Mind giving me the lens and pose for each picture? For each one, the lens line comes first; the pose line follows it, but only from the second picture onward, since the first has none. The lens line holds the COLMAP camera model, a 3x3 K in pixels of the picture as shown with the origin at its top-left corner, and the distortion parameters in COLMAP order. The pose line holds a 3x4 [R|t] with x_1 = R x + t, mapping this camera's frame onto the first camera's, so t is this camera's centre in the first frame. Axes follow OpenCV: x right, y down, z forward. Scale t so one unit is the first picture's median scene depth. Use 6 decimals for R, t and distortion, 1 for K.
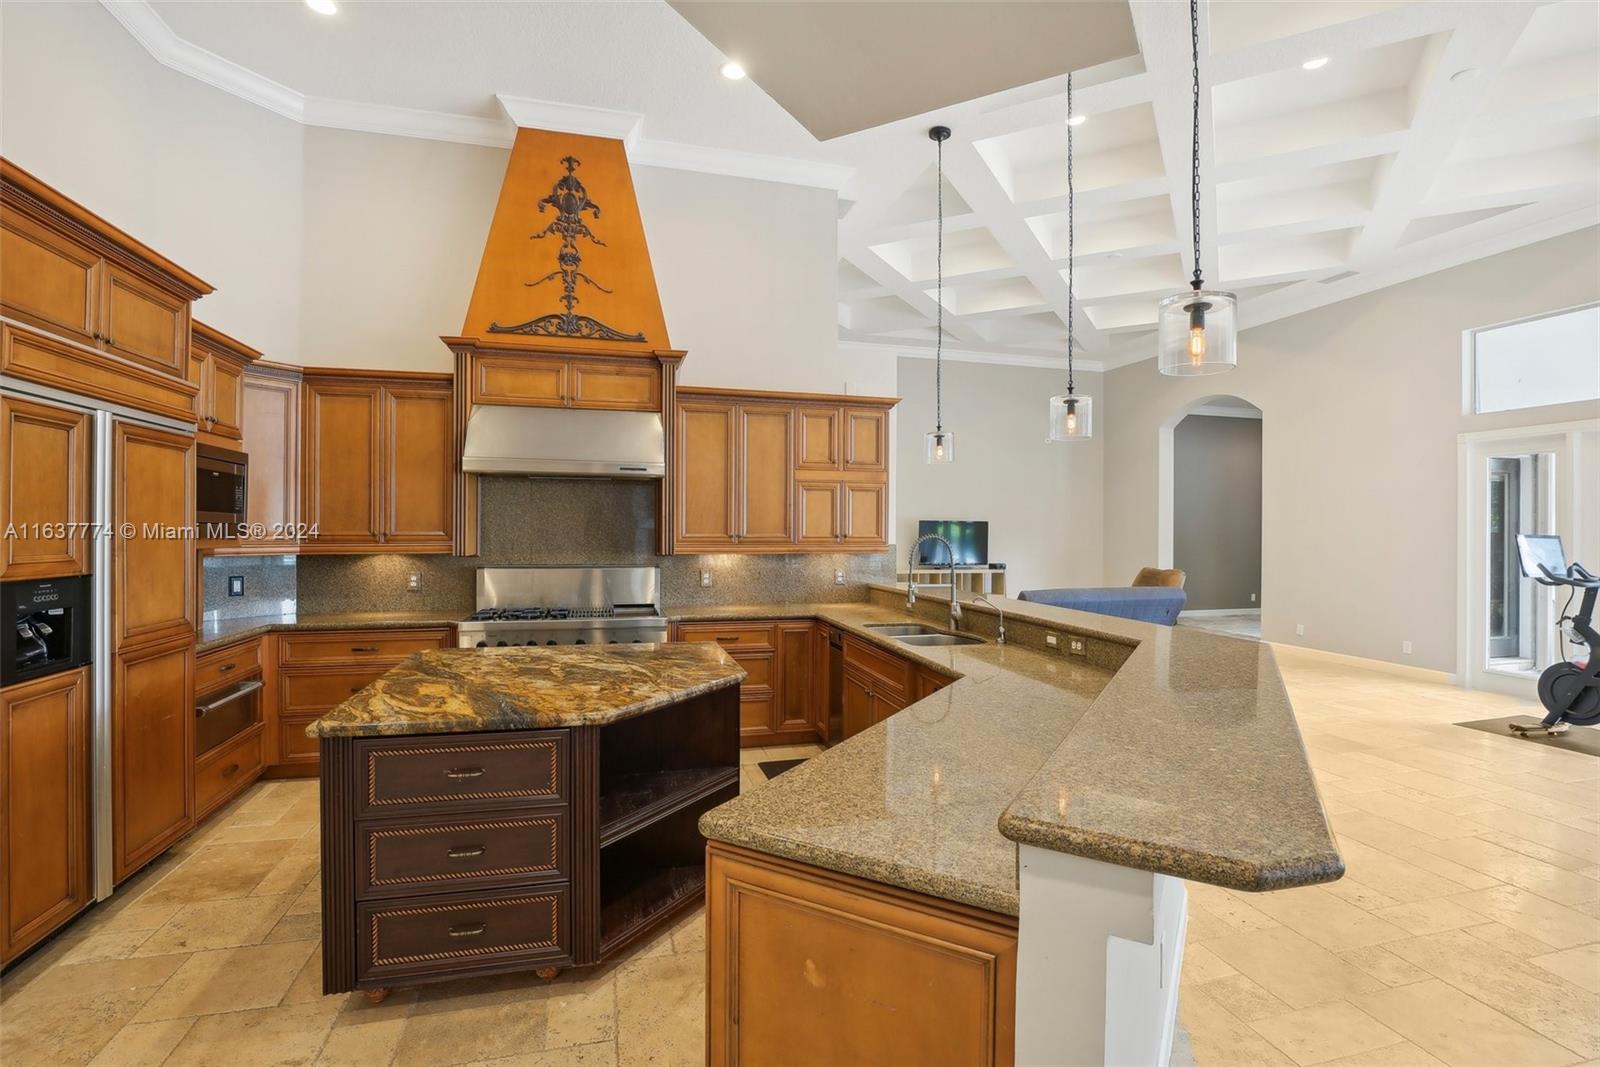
lens RADIAL K [[737.2, 0, 805.9], [0, 737.2, 533.3], [0, 0, 1]] dist [0.018133, 0.000131]
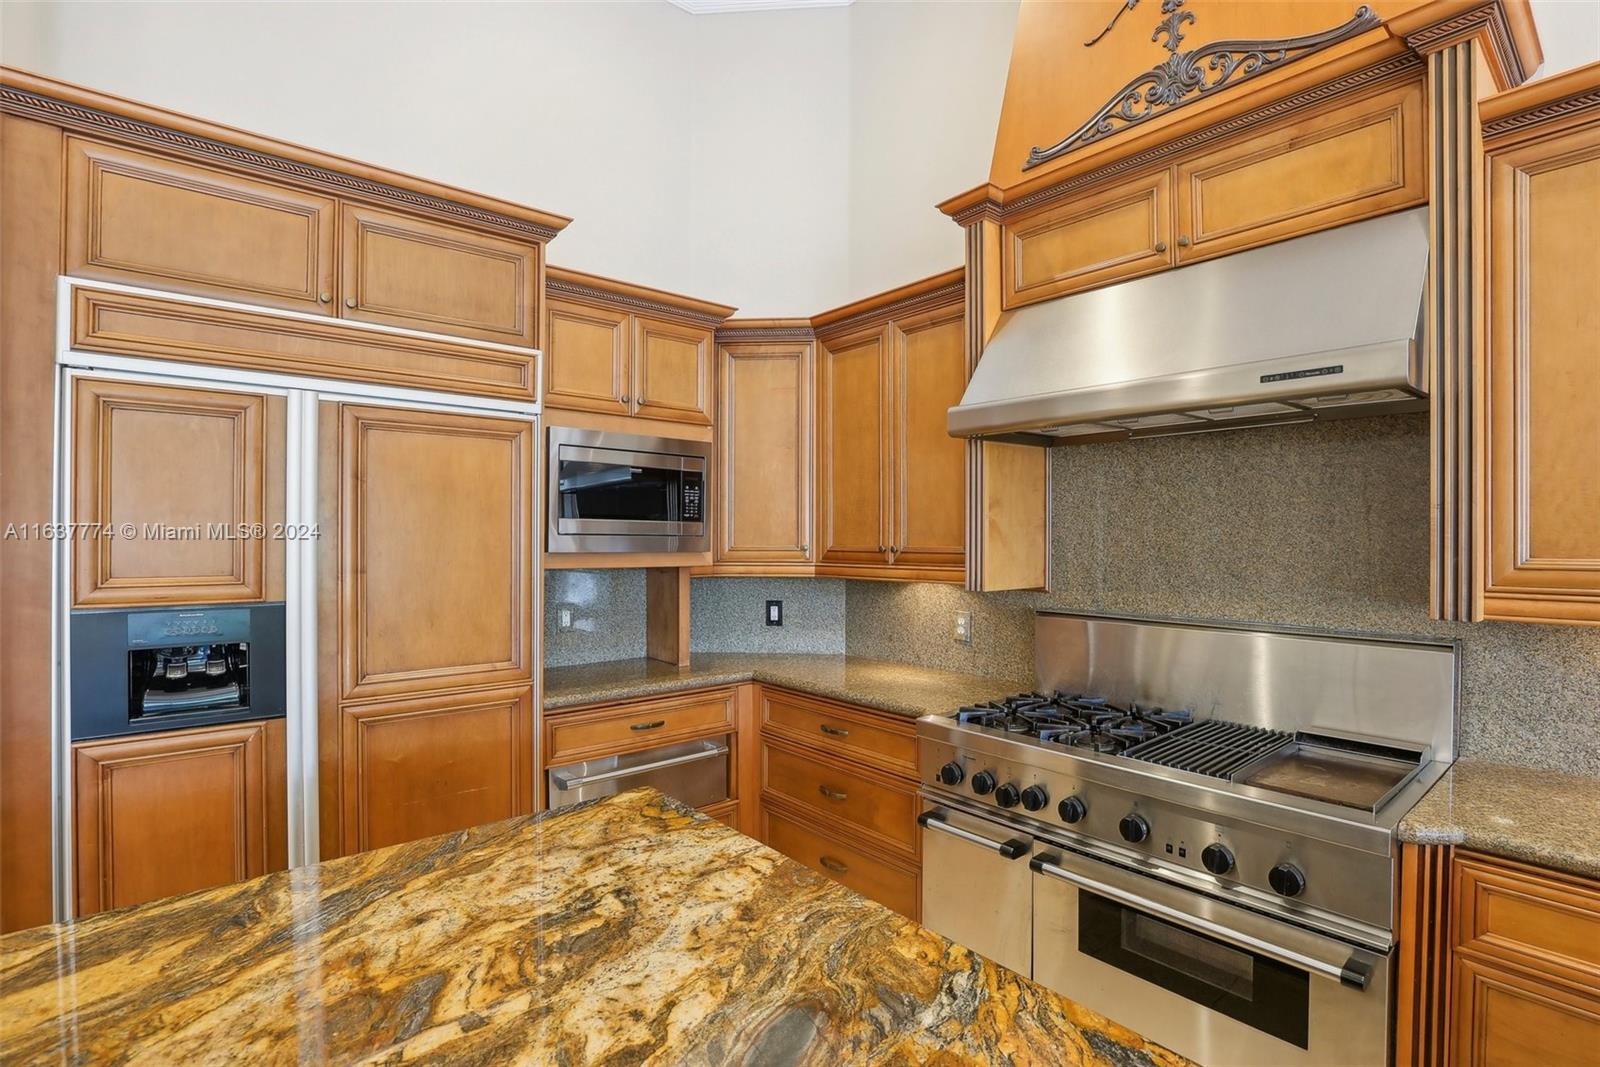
lens RADIAL K [[767.1, 0, 798.3], [0, 767.1, 536.8], [0, 0, 1]] dist [-0.027282, 0.000242]
pose [[0.420189, -0.003001, -0.907432, -0.005428], [-0.004993, 0.999972, -0.005619, -0.006080], [0.907423, 0.006892, 0.420162, 0.645733]]
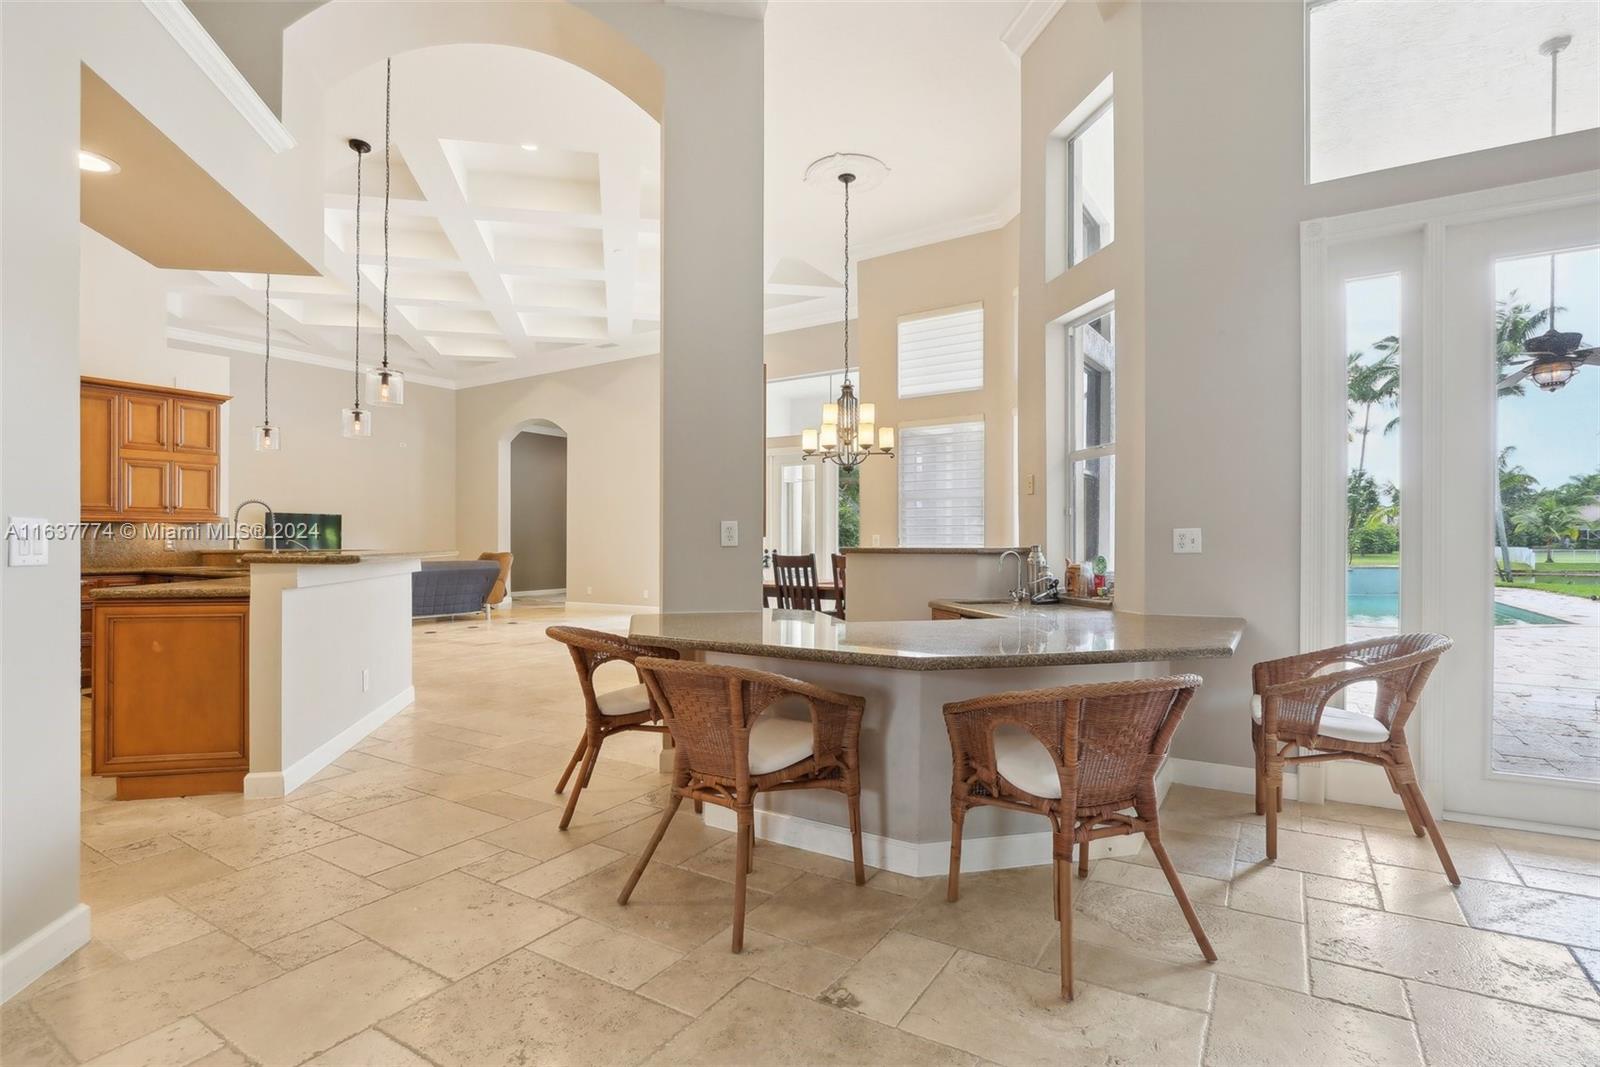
lens RADIAL K [[767.1, 0, 798.3], [0, 767.1, 536.8], [0, 0, 1]] dist [-0.027282, 0.000242]
pose [[0.736762, -0.007517, 0.676111, -0.025639], [0.018699, 0.999782, -0.009261, 0.078077], [-0.675894, 0.019466, 0.736742, -0.544762]]
